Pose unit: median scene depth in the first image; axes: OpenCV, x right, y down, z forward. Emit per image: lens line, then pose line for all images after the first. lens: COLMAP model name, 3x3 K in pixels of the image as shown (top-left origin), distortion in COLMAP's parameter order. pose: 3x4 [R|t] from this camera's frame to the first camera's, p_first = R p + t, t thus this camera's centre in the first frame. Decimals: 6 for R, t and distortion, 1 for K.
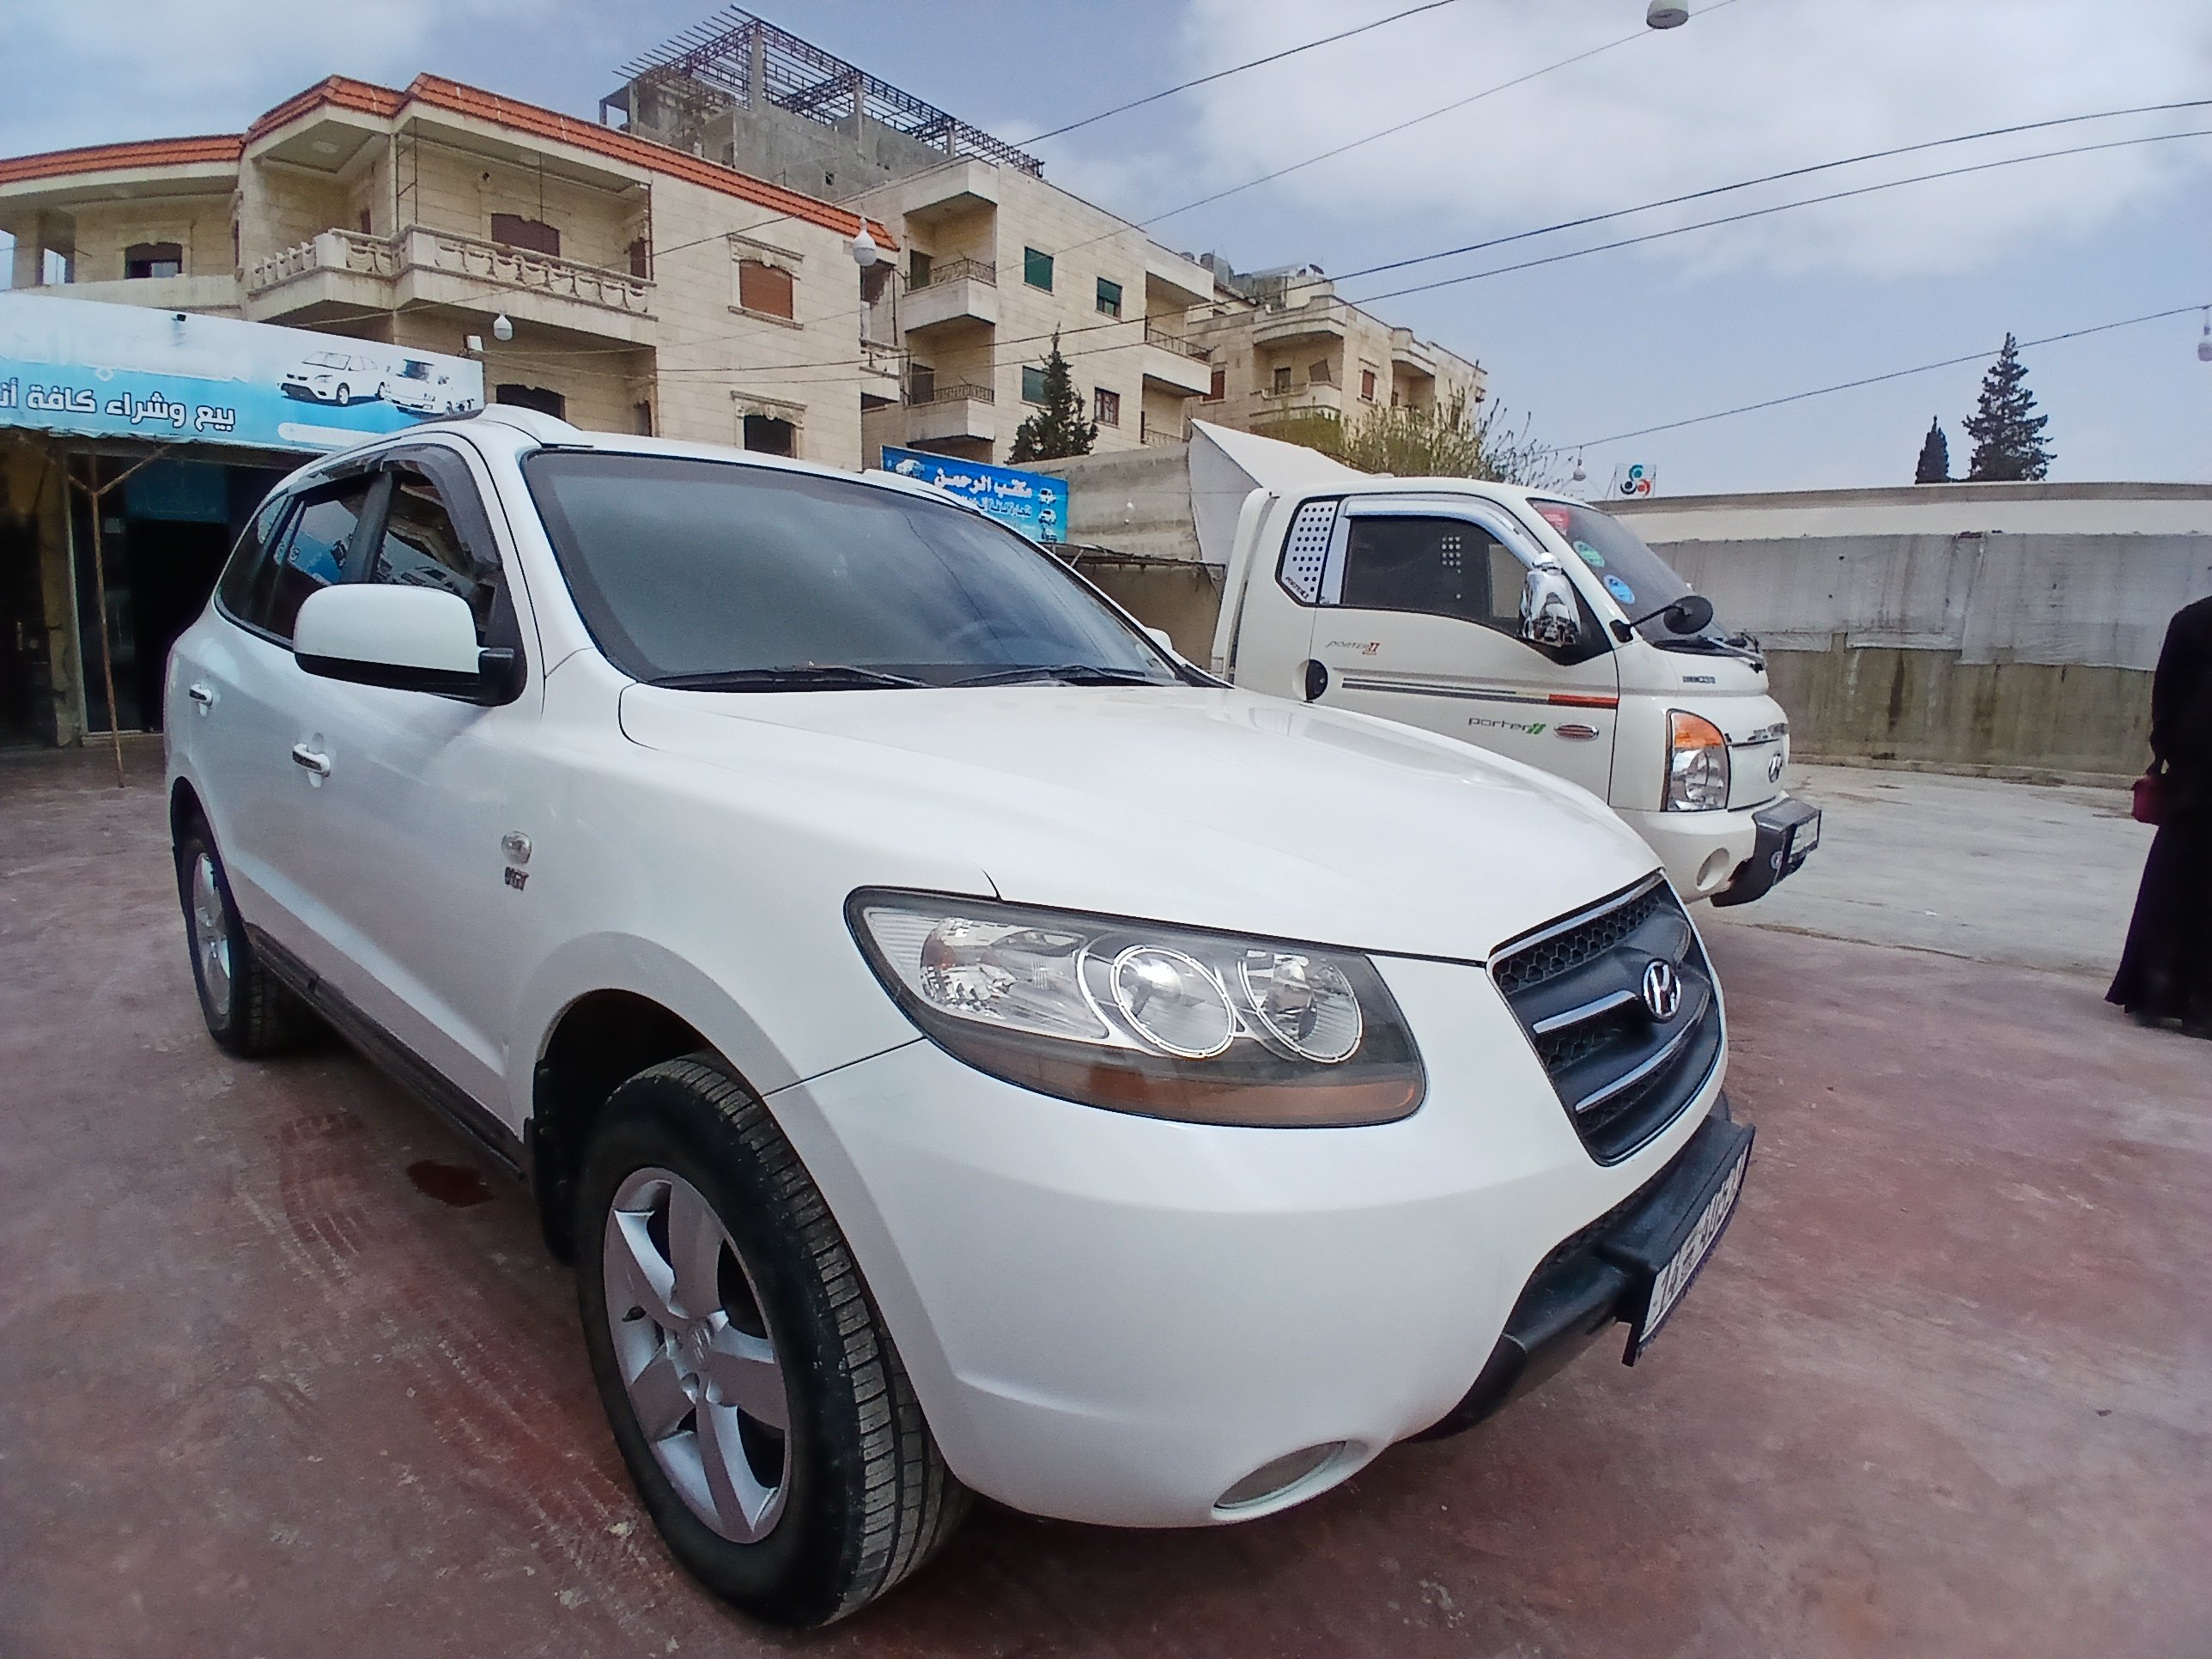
lens RADIAL K [[1117.2, 0, 1106.0], [0, 1117.2, 829.5], [0, 0, 1]] dist [-0.023741, -0.030943]
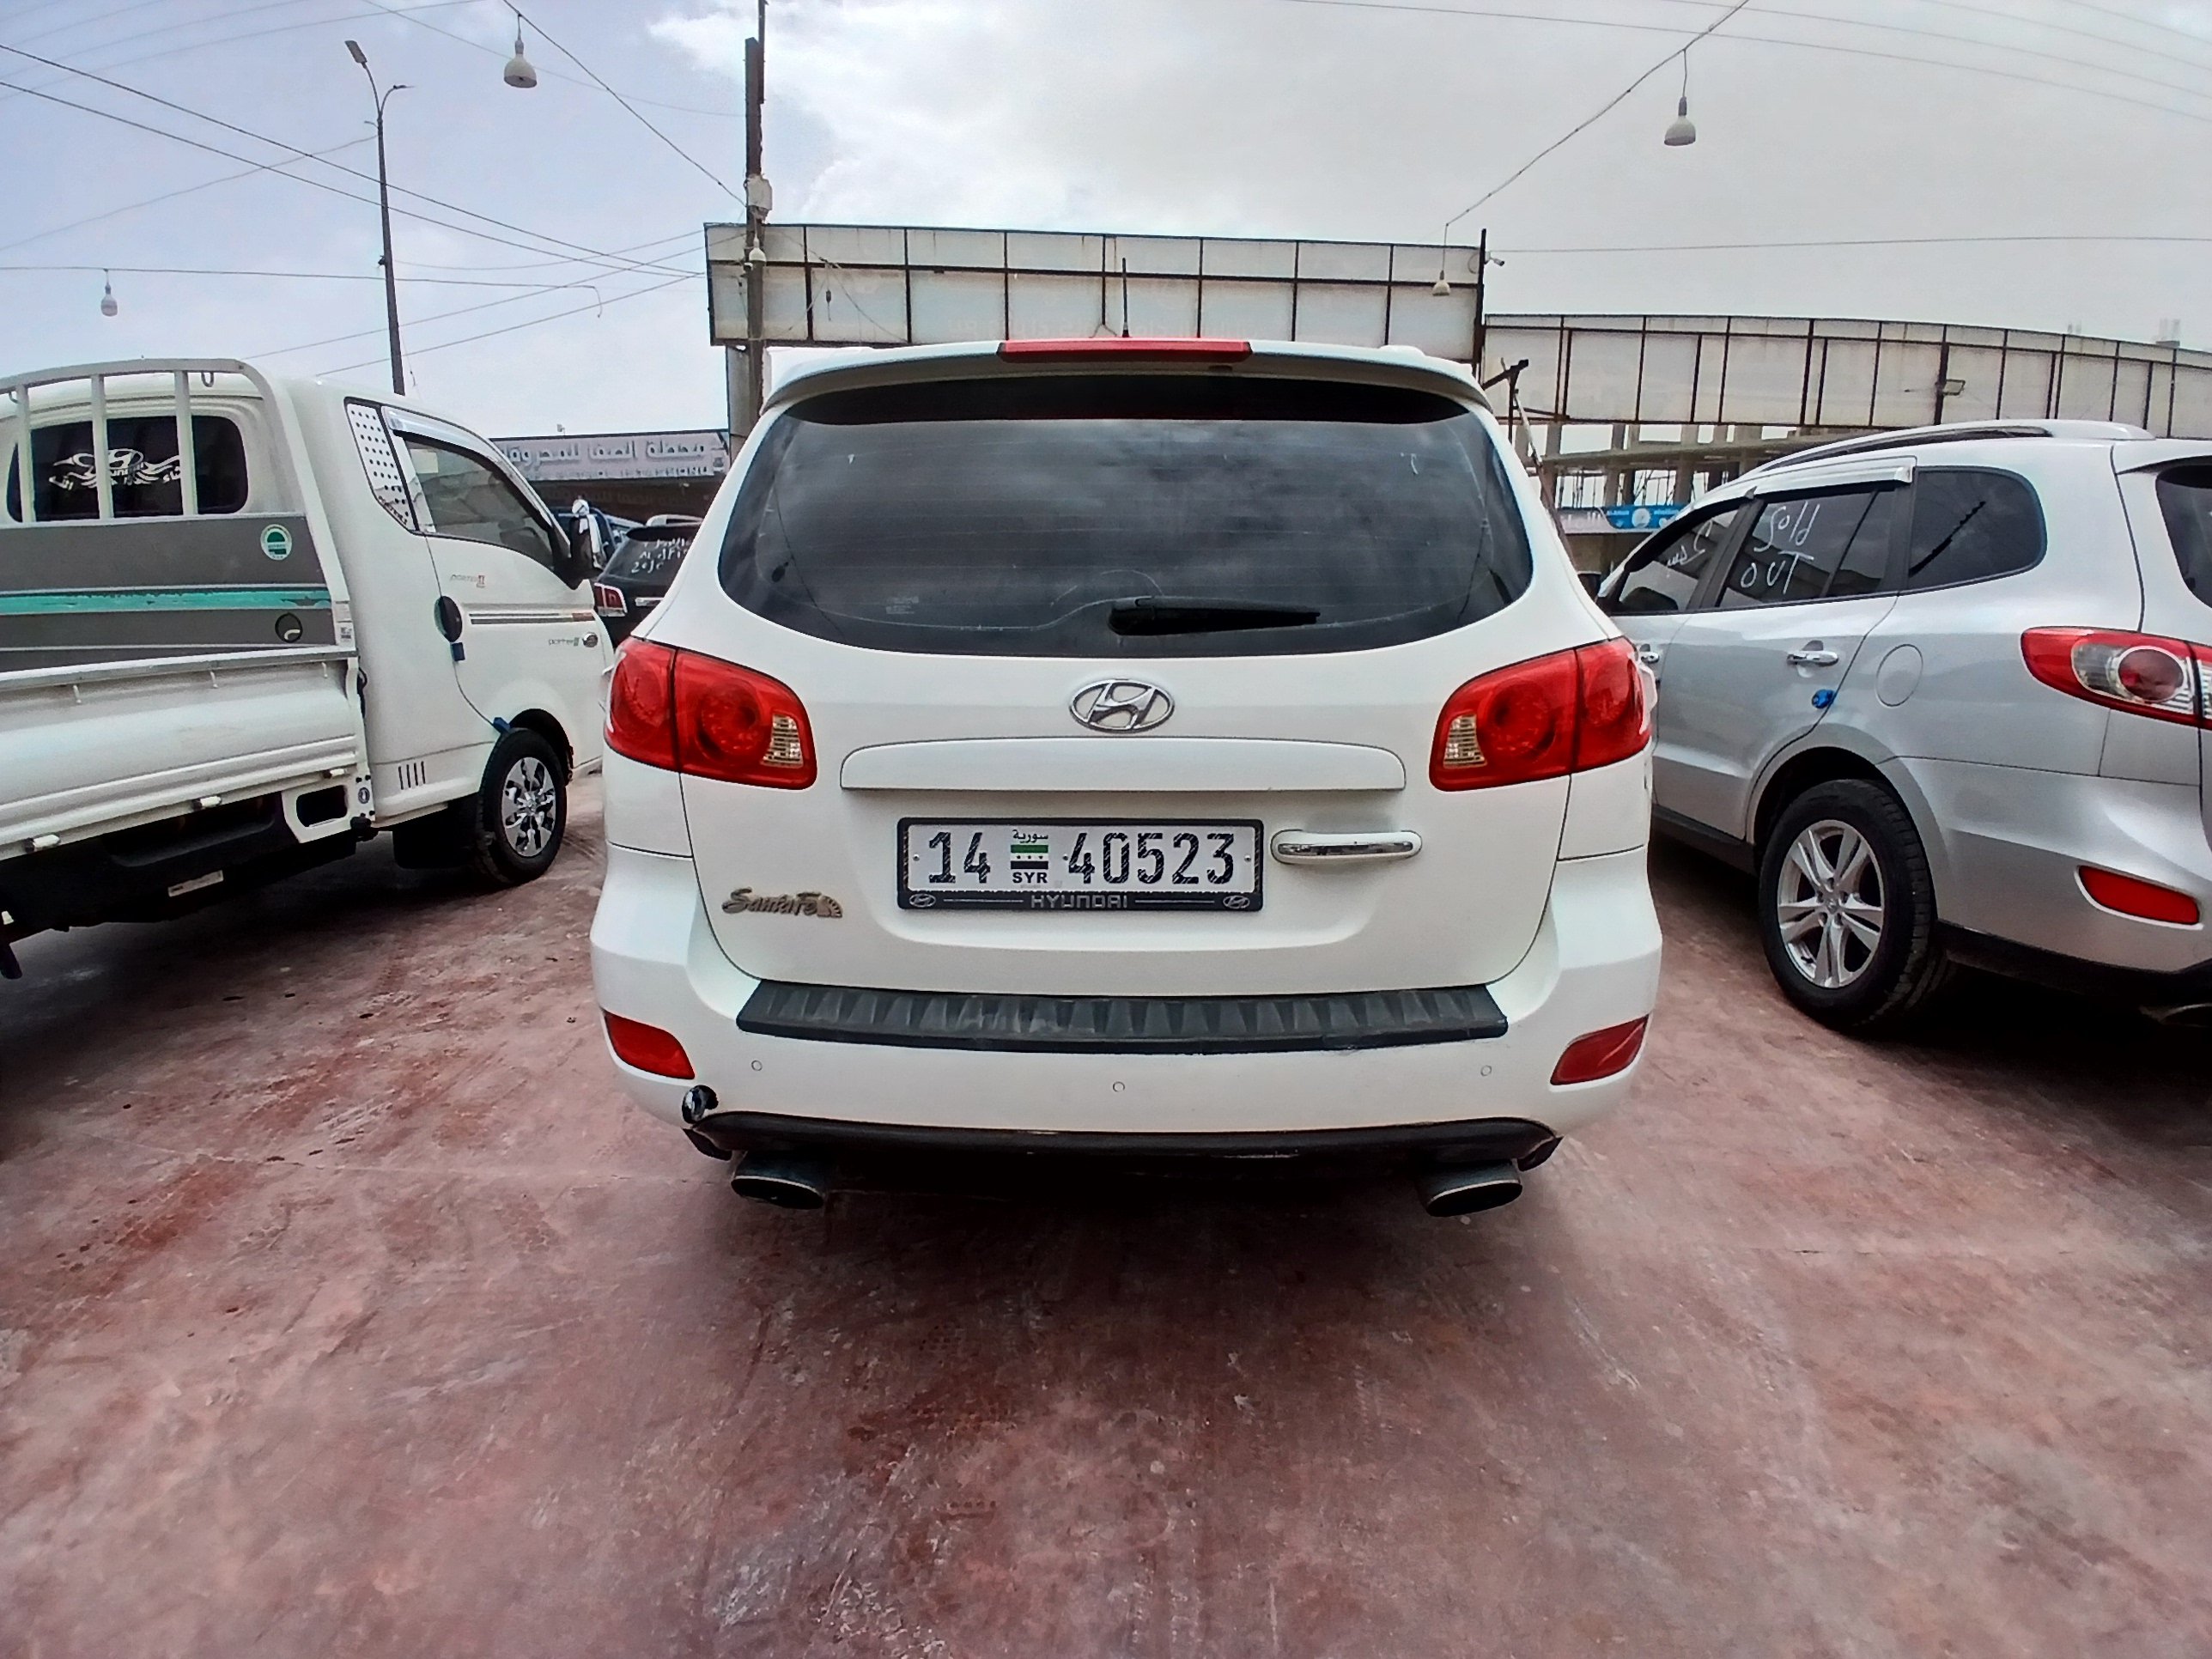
lens RADIAL K [[1109.6, 0, 1115.8], [0, 1109.6, 823.8], [0, 0, 1]] dist [-0.020646, -0.029266]
pose [[-0.641010, -0.194940, 0.742364, -0.085630], [0.104066, 0.936203, 0.335699, -0.022523], [-0.760444, 0.292442, -0.579829, 0.118185]]
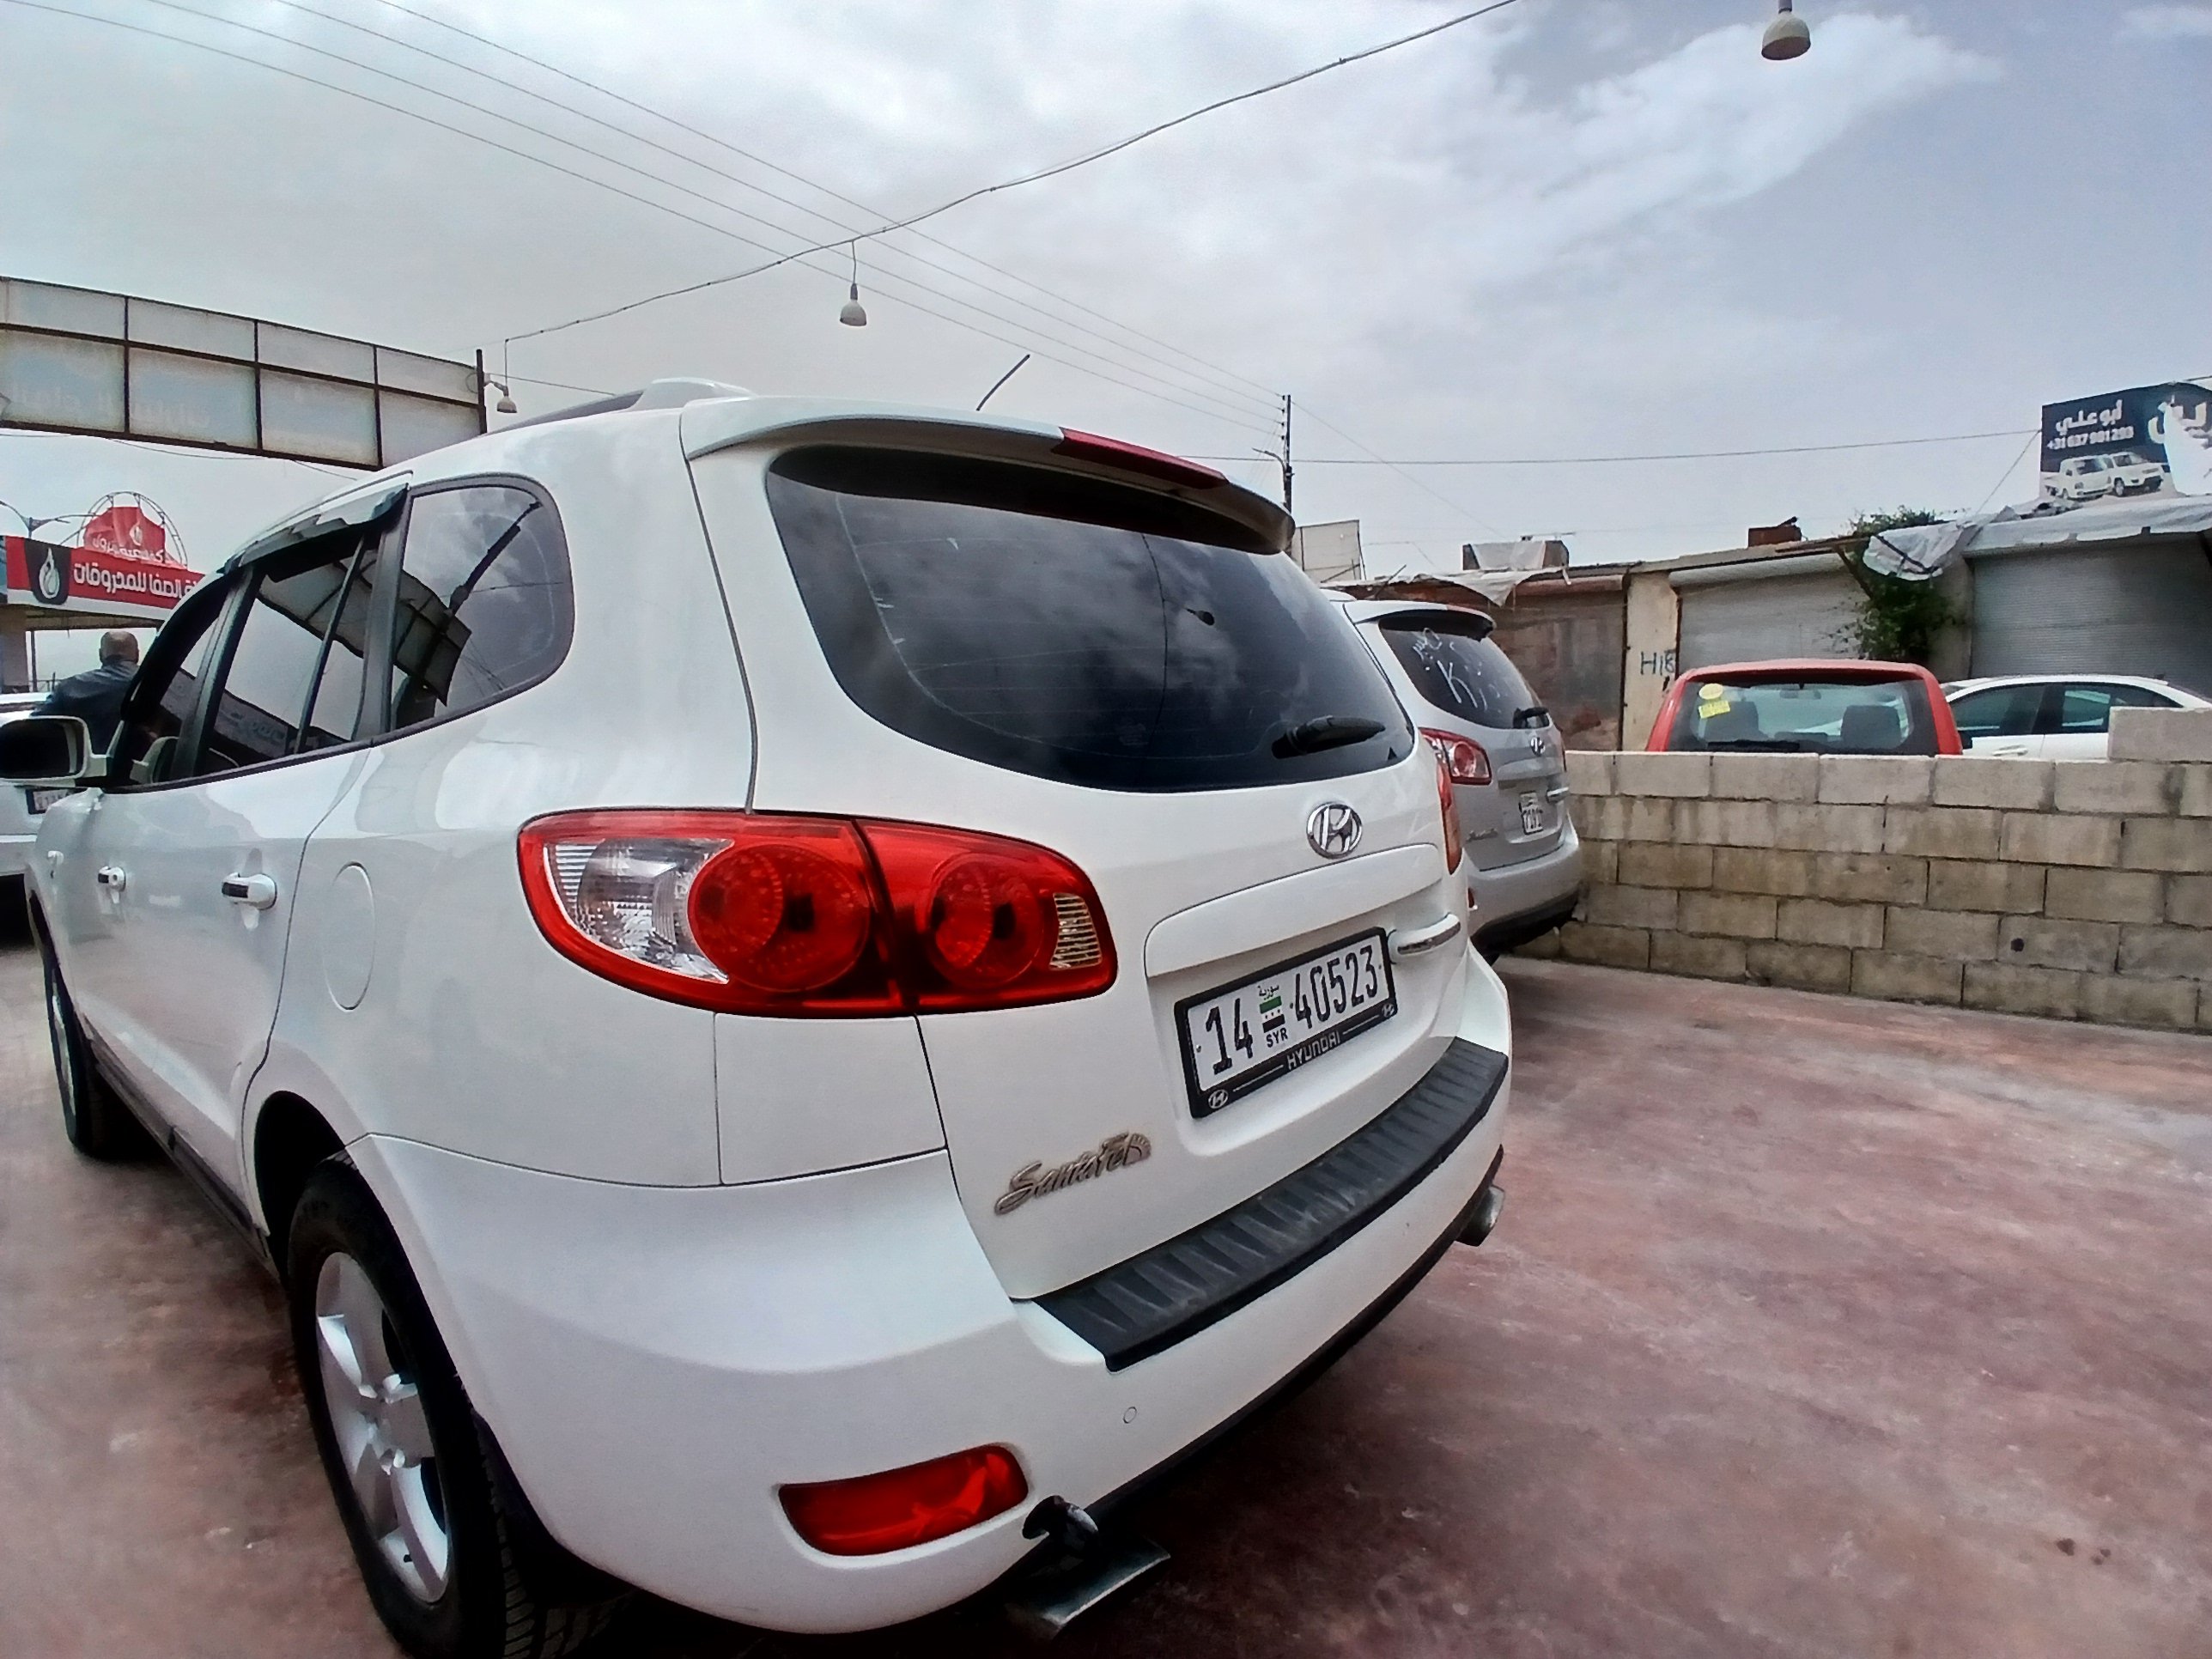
lens RADIAL K [[1109.6, 0, 1115.8], [0, 1109.6, 823.8], [0, 0, 1]] dist [-0.020646, -0.029266]
pose [[-0.998935, -0.009591, -0.045137, -0.050698], [-0.021122, 0.964709, 0.262469, -0.022970], [0.041026, 0.263143, -0.963884, 0.128405]]
